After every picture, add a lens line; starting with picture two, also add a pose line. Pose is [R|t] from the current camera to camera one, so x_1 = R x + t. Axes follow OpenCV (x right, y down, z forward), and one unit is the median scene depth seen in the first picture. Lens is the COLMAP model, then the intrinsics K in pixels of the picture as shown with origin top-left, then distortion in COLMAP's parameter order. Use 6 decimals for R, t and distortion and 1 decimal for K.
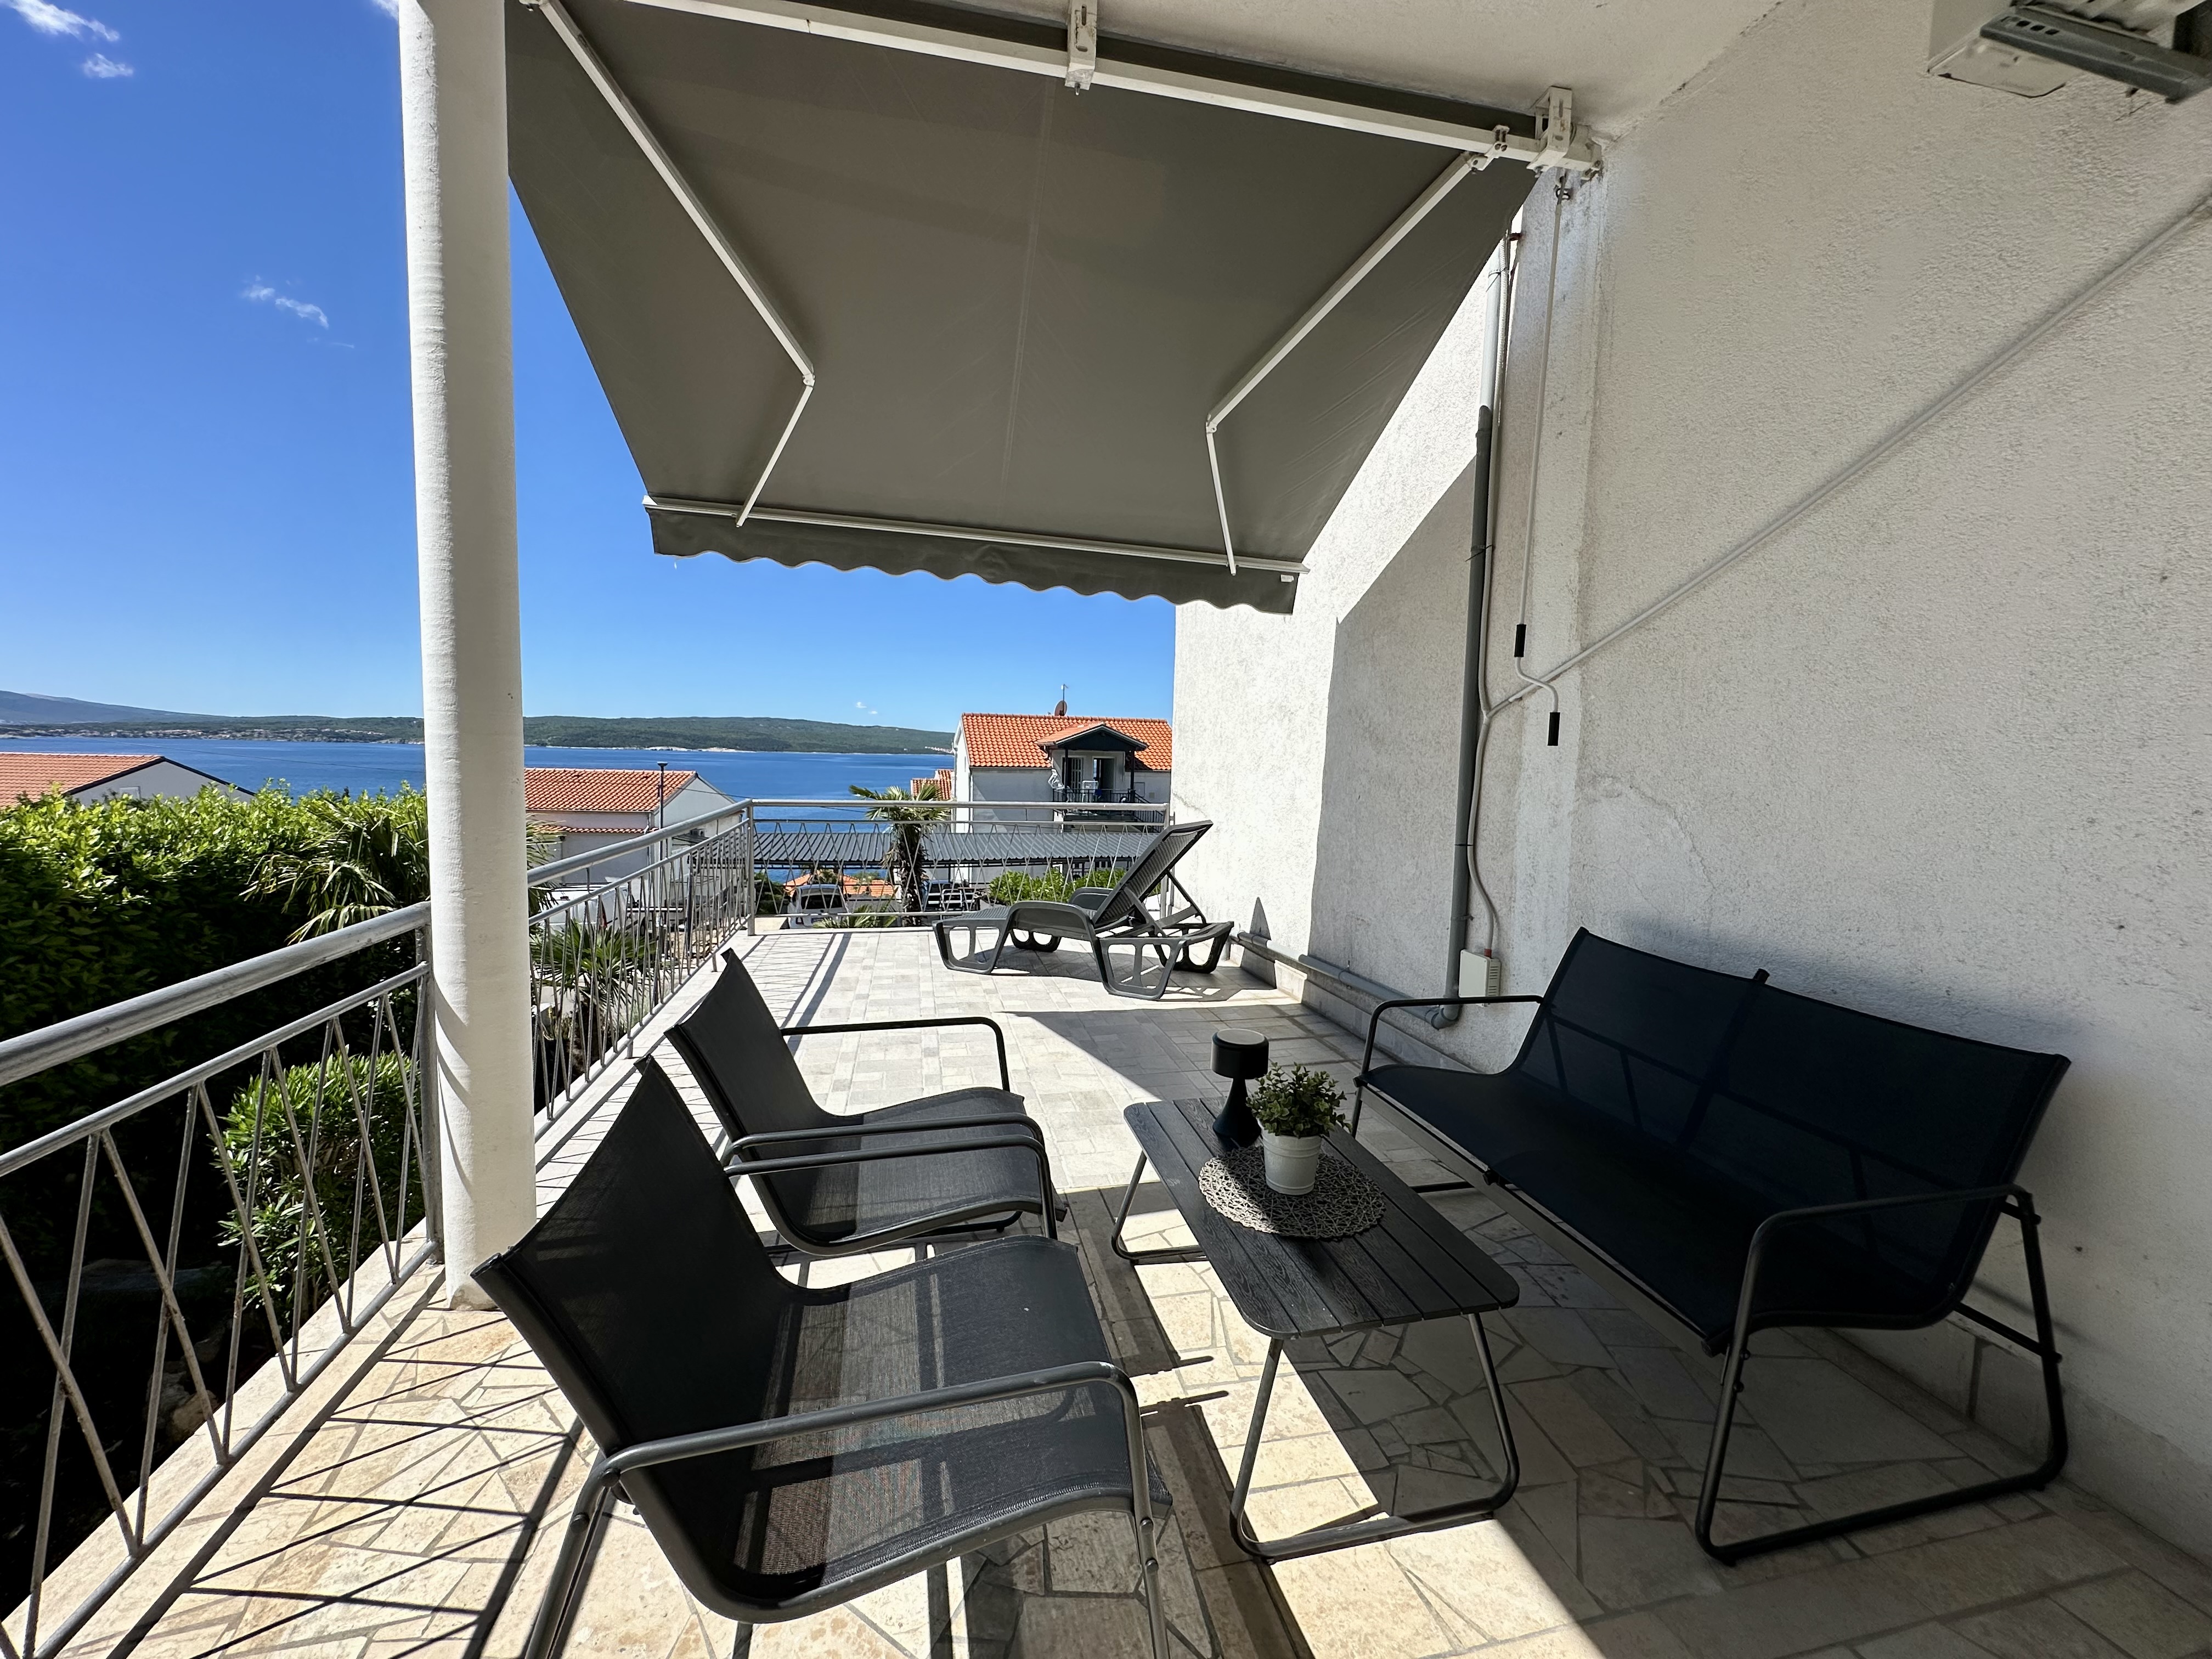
lens RADIAL K [[884.2, 0, 1105.0], [0, 884.2, 825.4], [0, 0, 1]] dist [-0.002827, 0.000907]
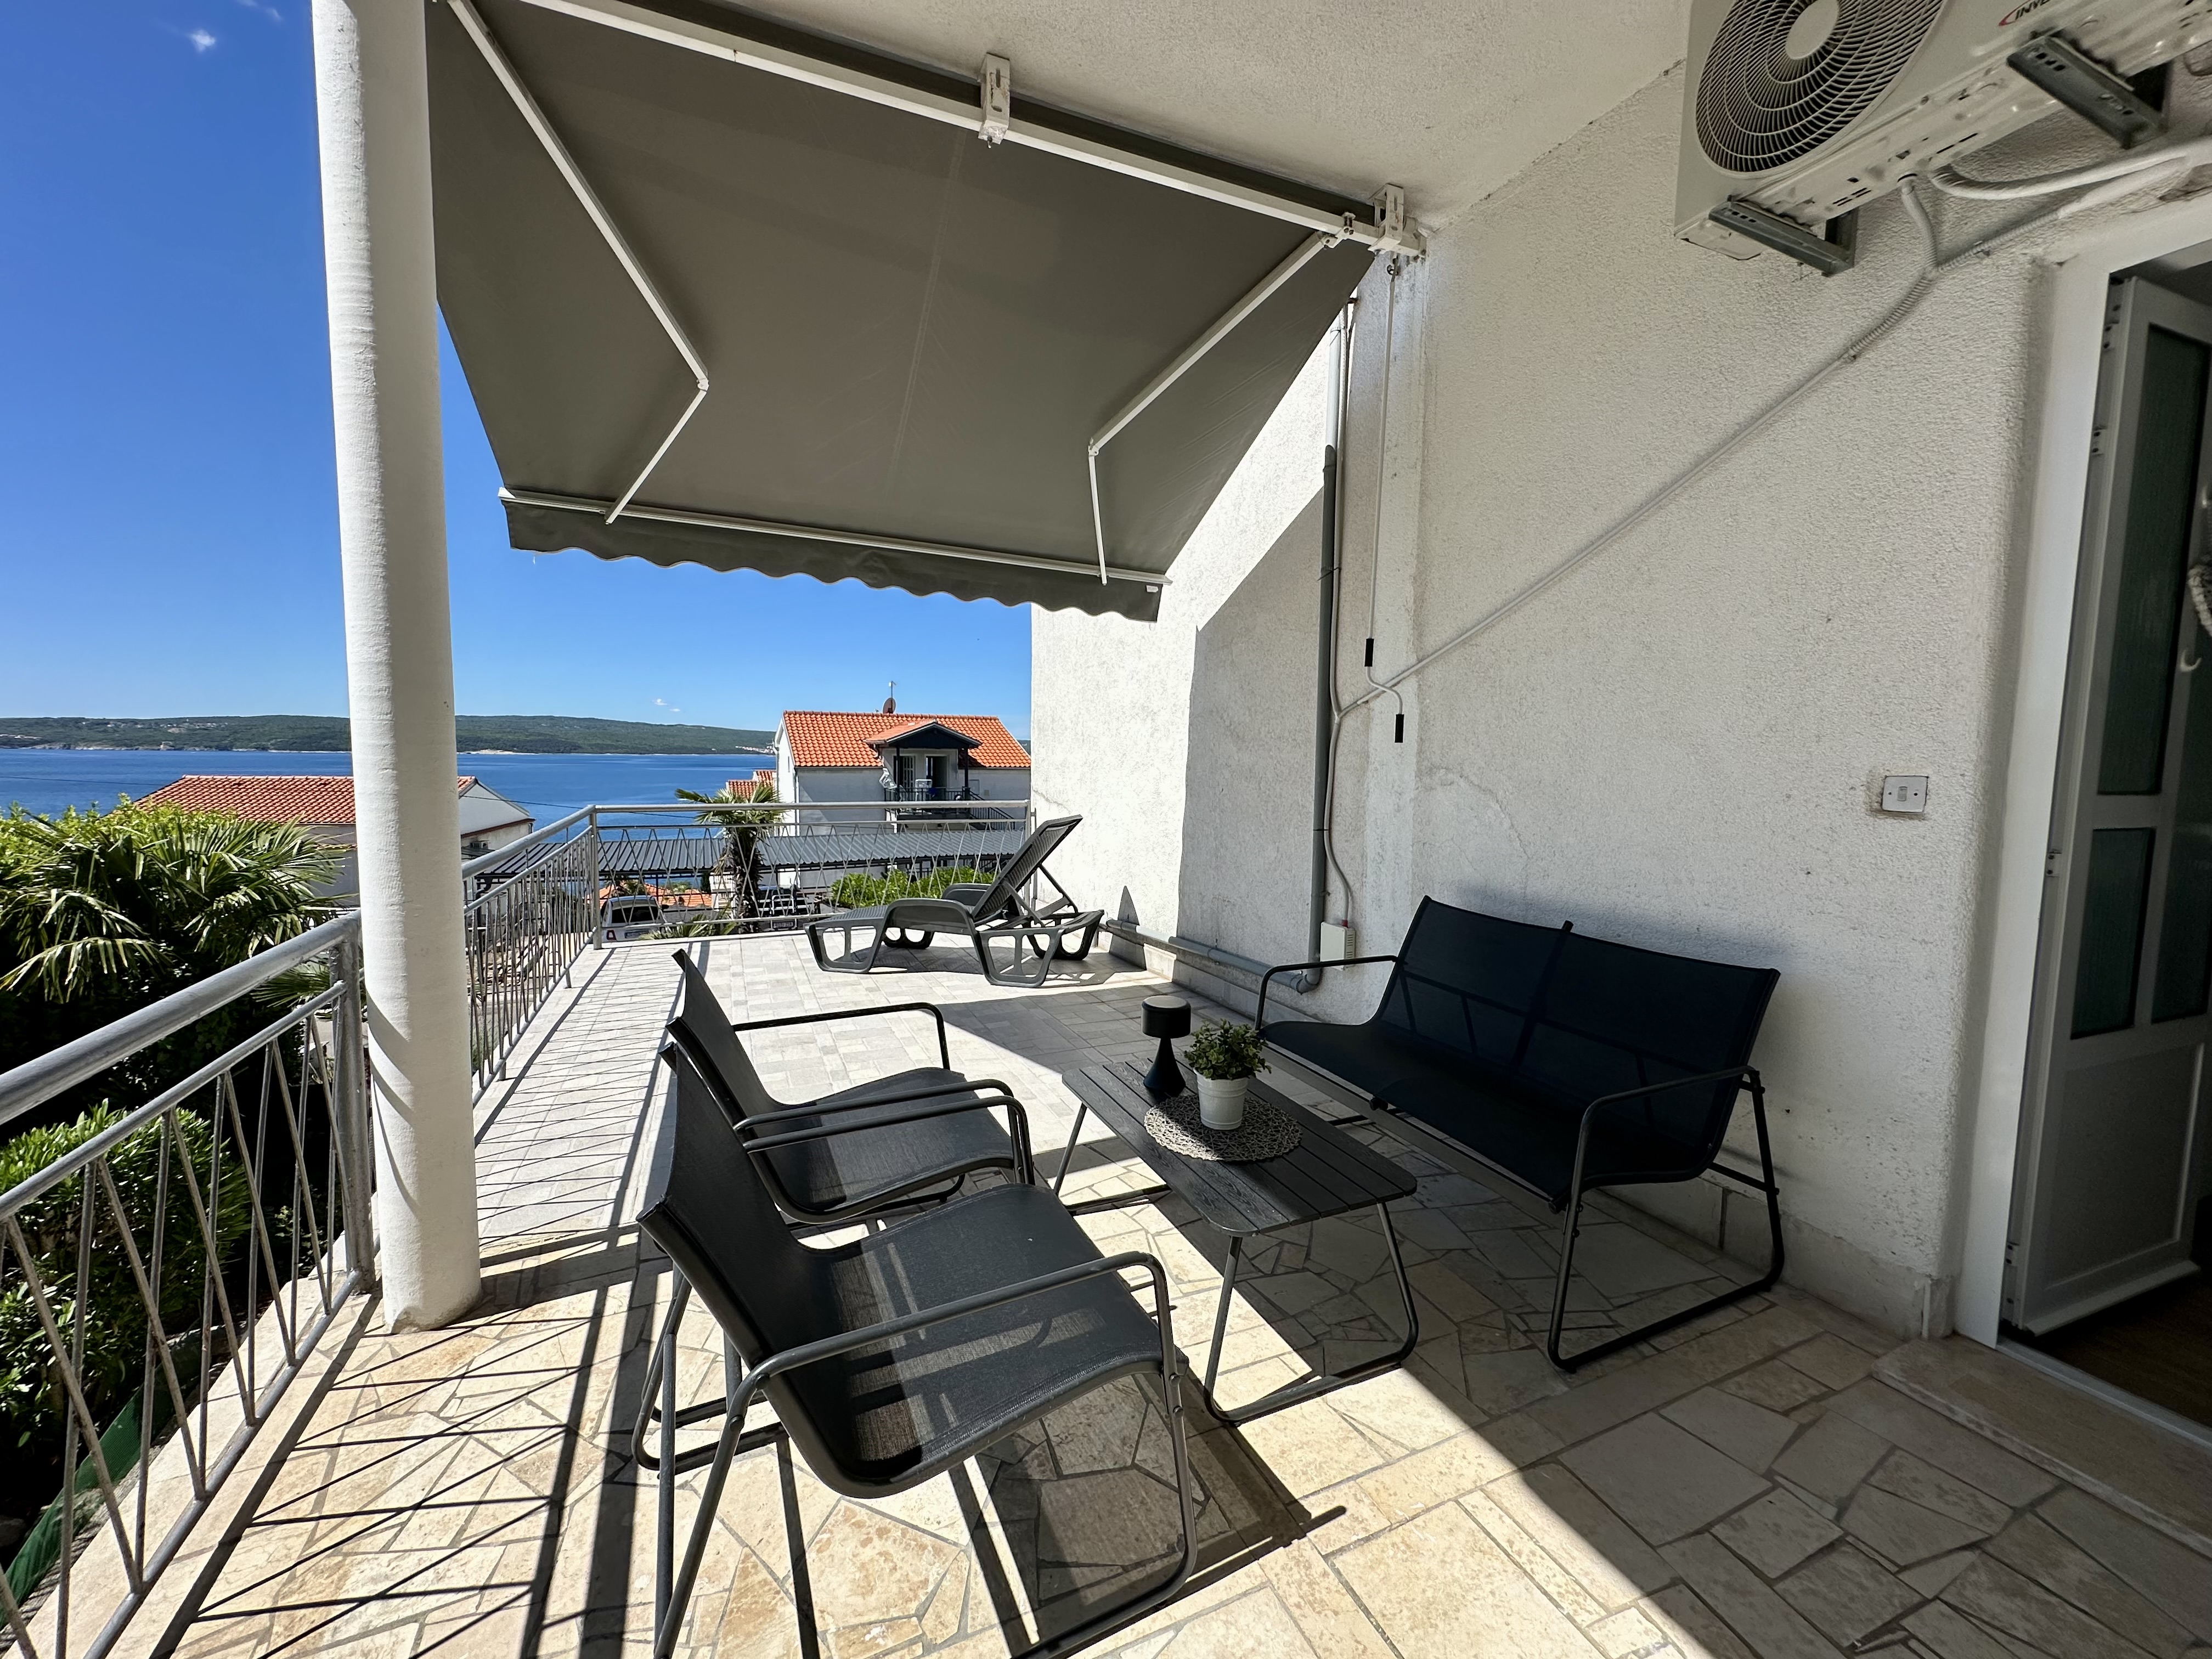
lens RADIAL K [[884.2, 0, 1105.0], [0, 884.2, 825.4], [0, 0, 1]] dist [-0.002827, 0.000907]
pose [[0.981032, -0.027970, 0.191817, -0.112153], [0.027240, 0.999608, 0.006440, 0.001732], [-0.191922, -0.001093, 0.981409, -0.084208]]
